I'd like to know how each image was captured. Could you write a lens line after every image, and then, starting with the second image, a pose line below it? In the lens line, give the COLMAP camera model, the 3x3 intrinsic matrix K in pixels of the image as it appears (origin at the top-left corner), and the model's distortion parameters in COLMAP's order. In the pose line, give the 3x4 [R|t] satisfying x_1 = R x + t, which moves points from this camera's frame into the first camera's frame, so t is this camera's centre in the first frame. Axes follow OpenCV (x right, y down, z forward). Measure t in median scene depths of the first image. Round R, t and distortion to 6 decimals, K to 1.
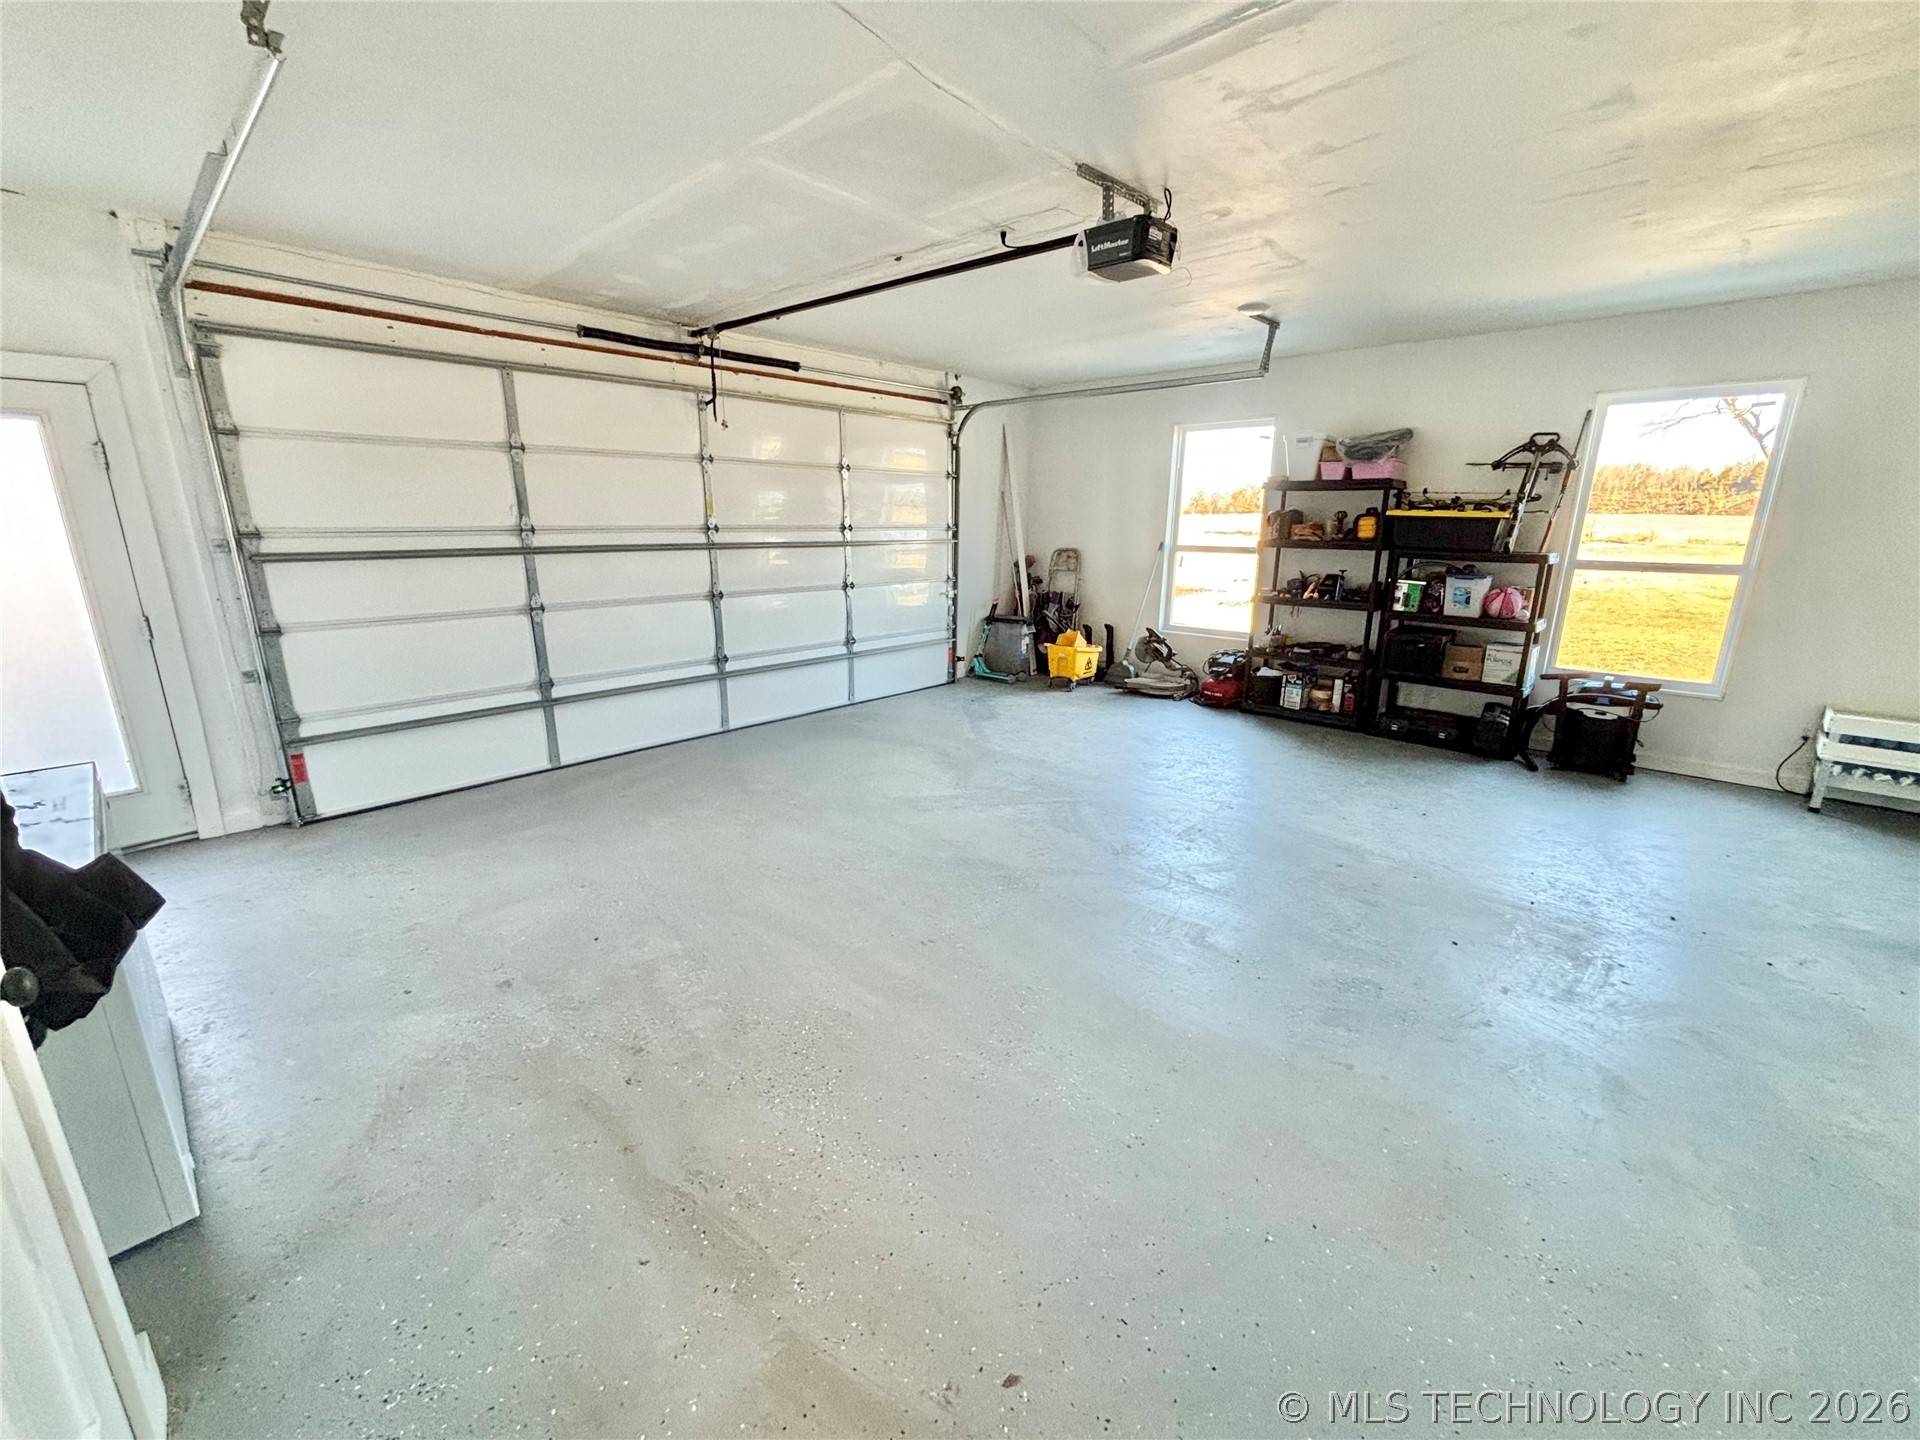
lens RADIAL K [[767.6, 0, 962.6], [0, 767.6, 716.5], [0, 0, 1]] dist [-0.000784, -0.002101]
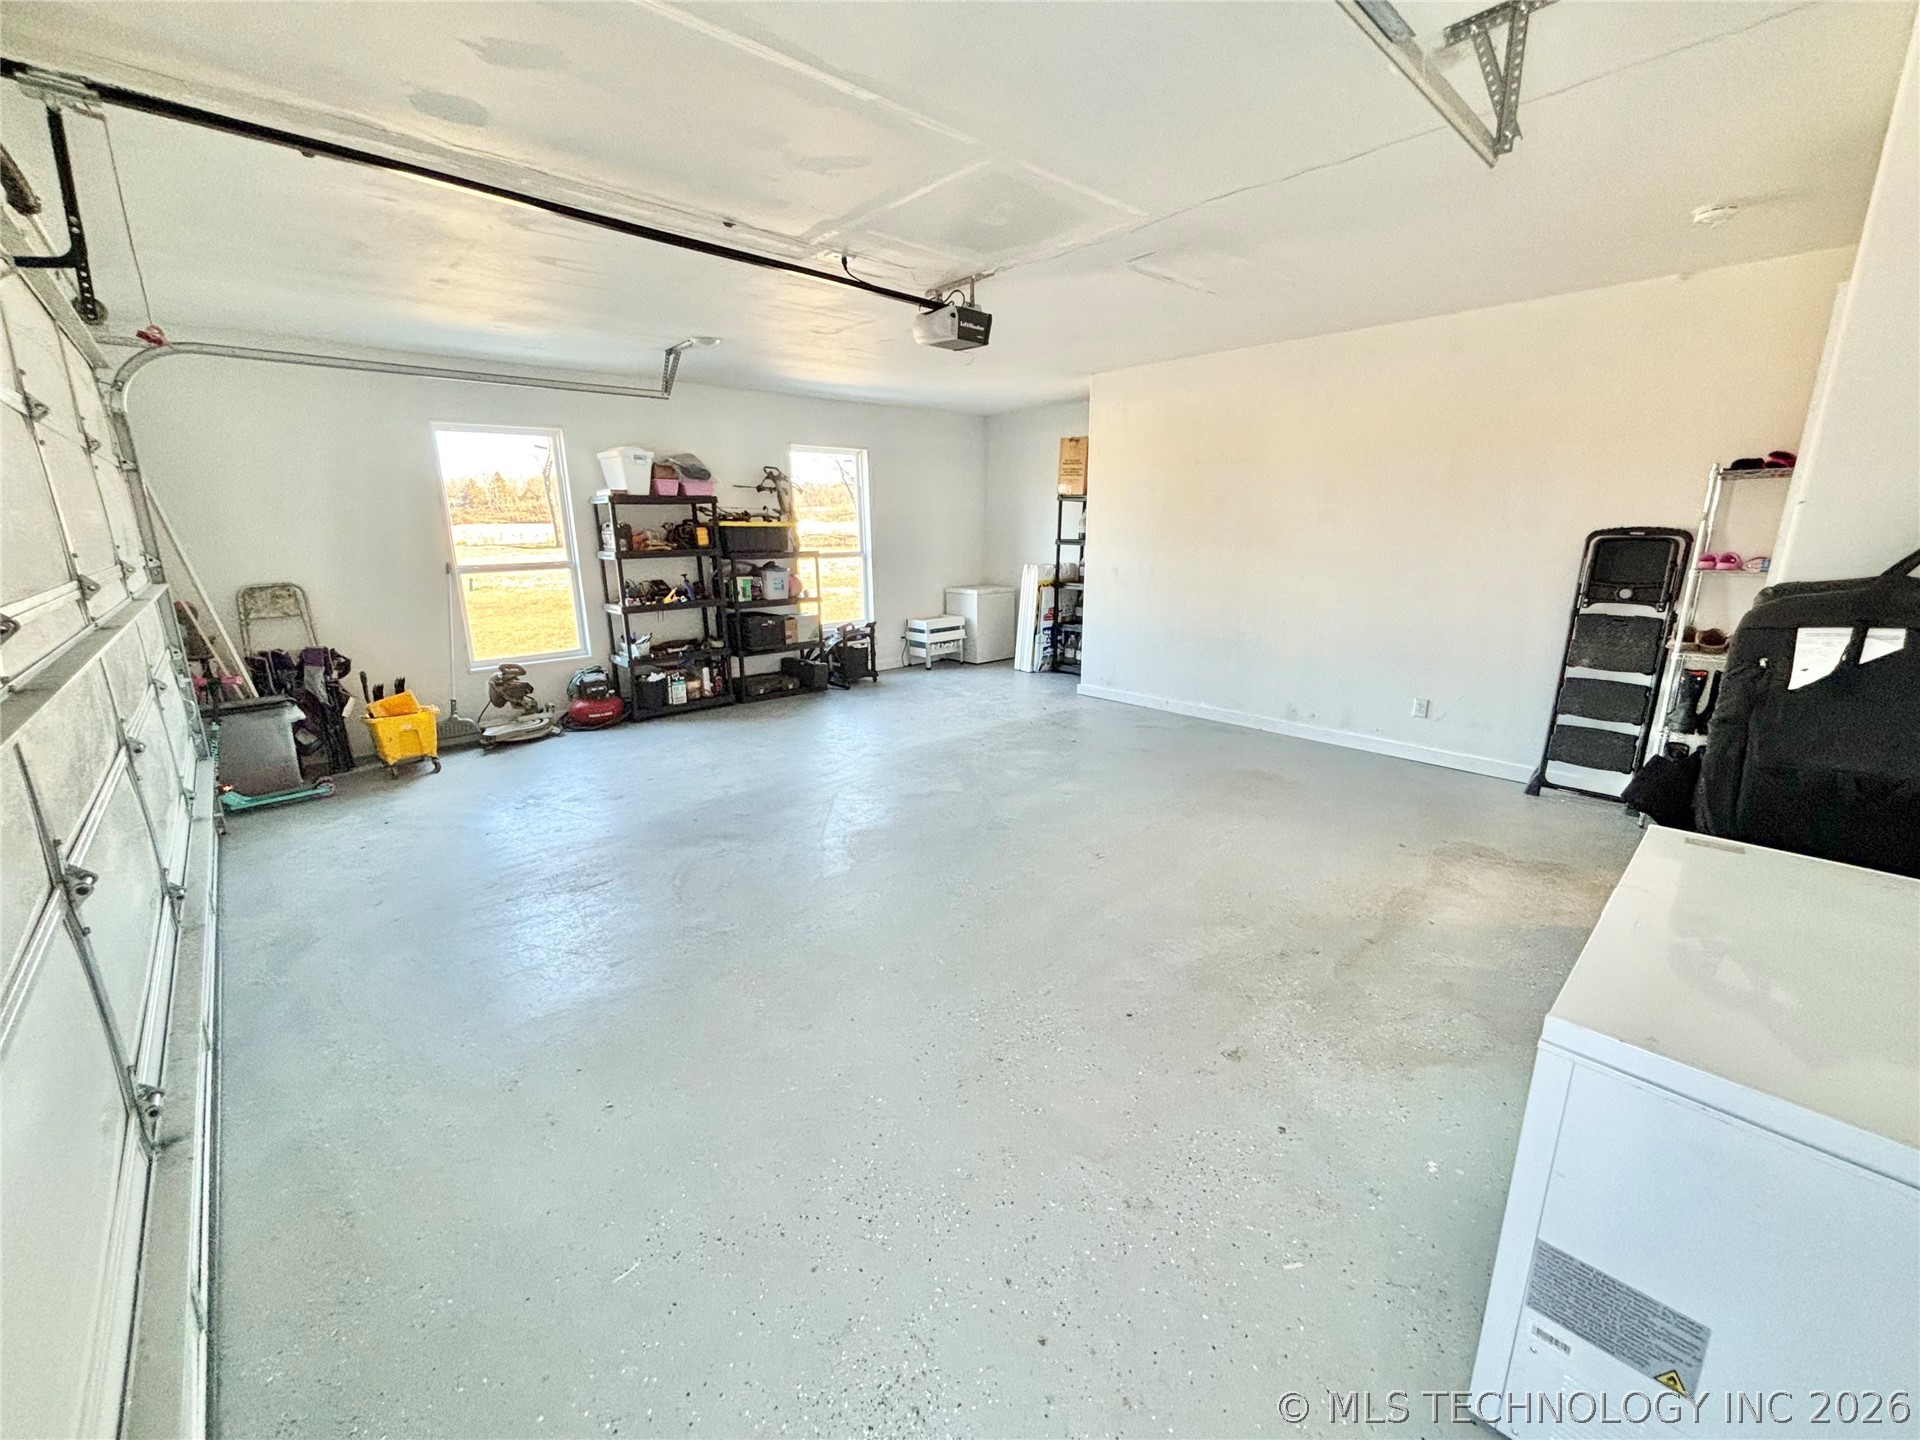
lens RADIAL K [[767.6, 0, 960.9], [0, 767.6, 714.6], [0, 0, 1]] dist [-0.000784, -0.002101]
pose [[0.094346, -0.252213, 0.963062, -0.641670], [0.263660, 0.939164, 0.220125, -0.142471], [-0.959991, 0.233153, 0.155105, 0.493466]]
